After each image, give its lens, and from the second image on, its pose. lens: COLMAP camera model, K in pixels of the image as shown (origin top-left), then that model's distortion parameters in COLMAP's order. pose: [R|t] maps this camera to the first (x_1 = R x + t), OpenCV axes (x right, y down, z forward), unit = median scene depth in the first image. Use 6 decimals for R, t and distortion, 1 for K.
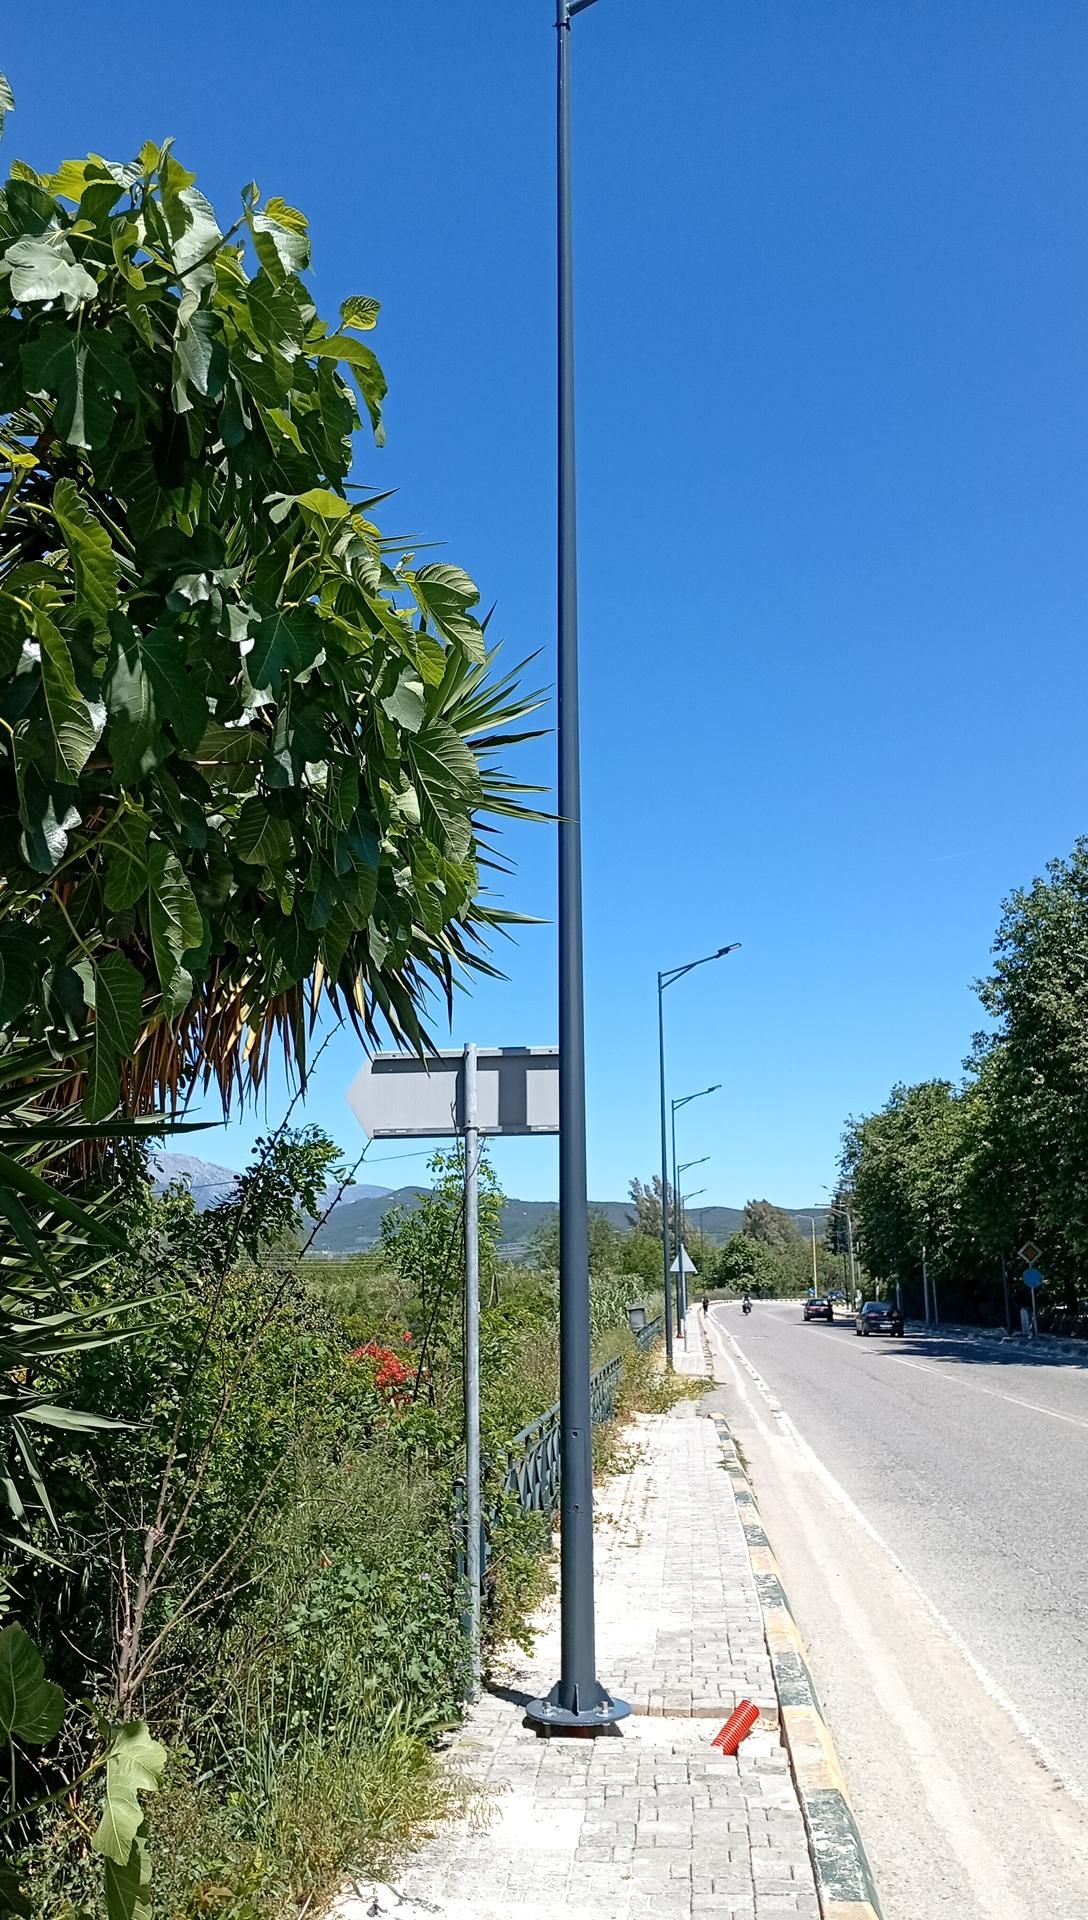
lens RADIAL K [[1463.7, 0, 544.0], [0, 1463.7, 960.0], [0, 0, 1]] dist [0.116747, -0.250461]
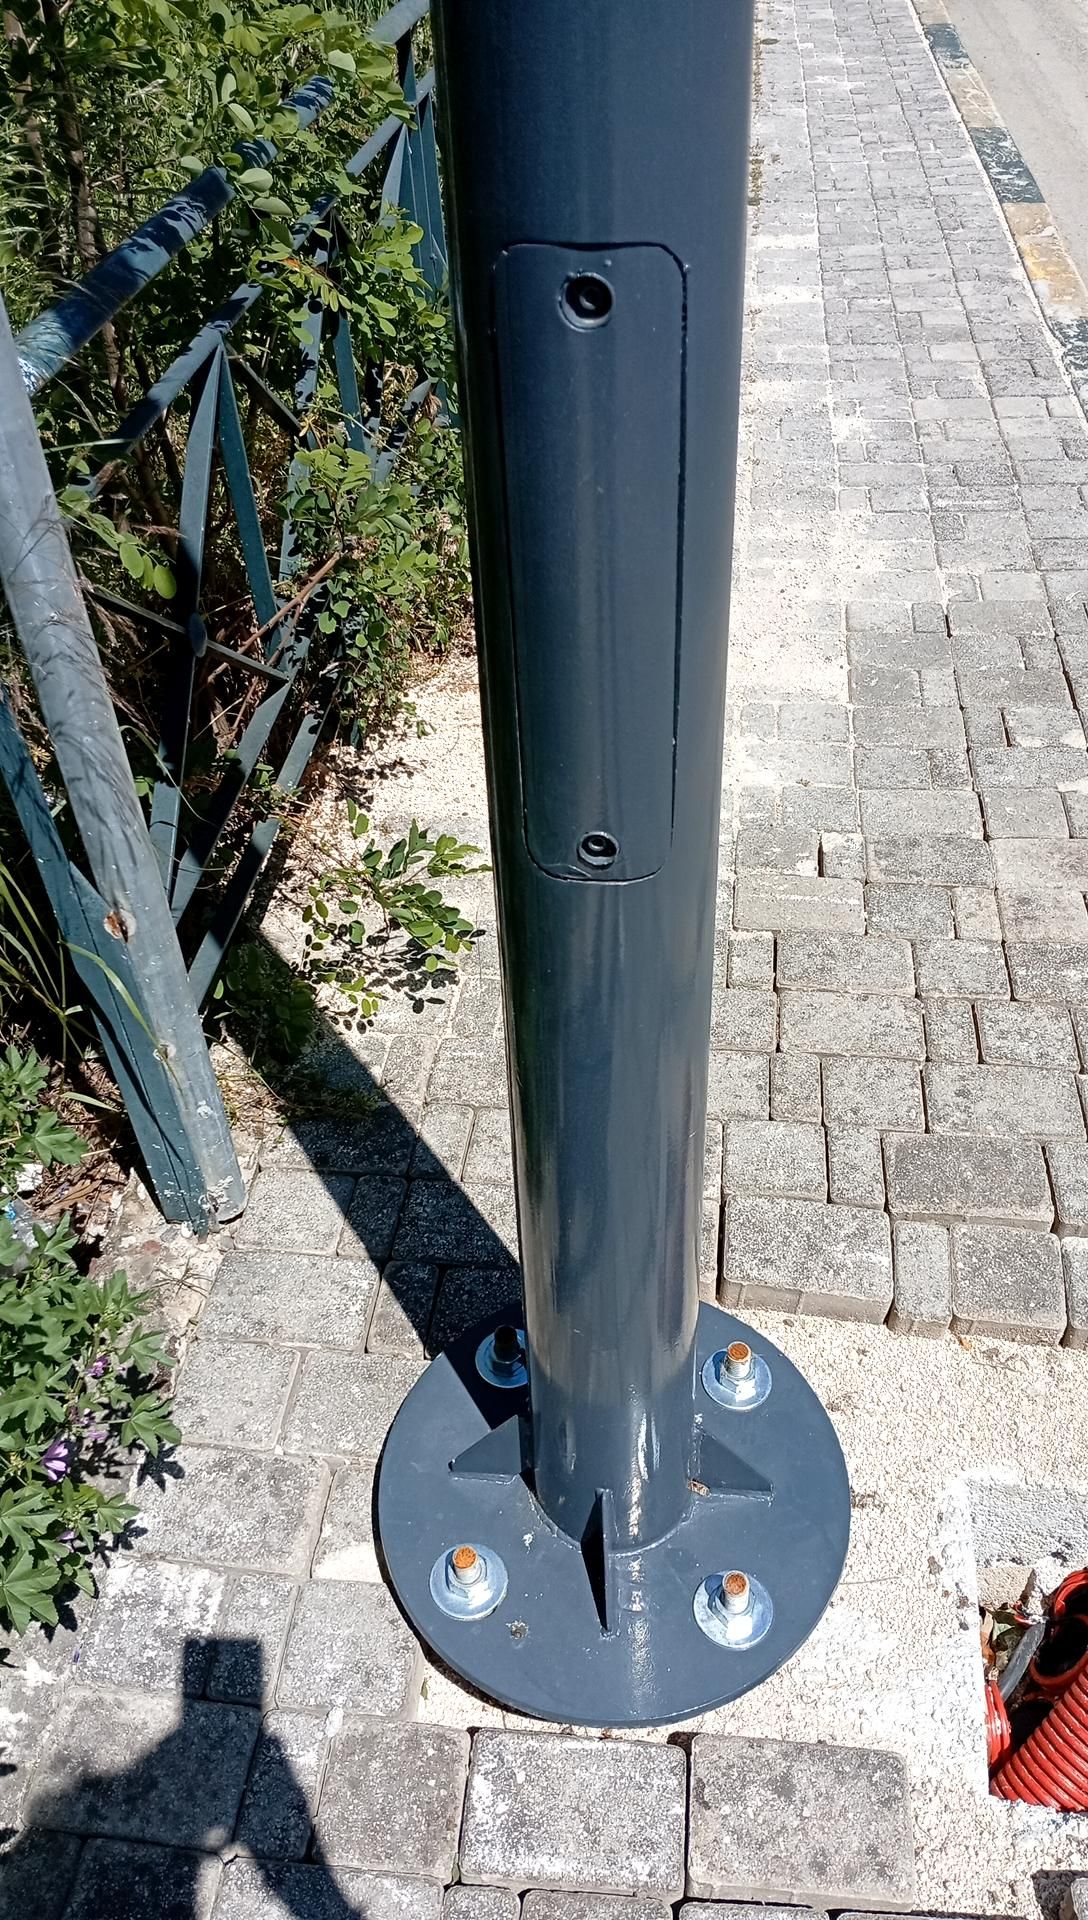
lens RADIAL K [[1463.7, 0, 544.0], [0, 1463.7, 960.0], [0, 0, 1]] dist [0.116747, -0.250461]
pose [[0.999614, -0.007572, -0.026728, 0.015658], [0.026210, 0.575896, 0.817103, 0.220079], [0.009206, -0.817488, 0.575872, 0.753252]]
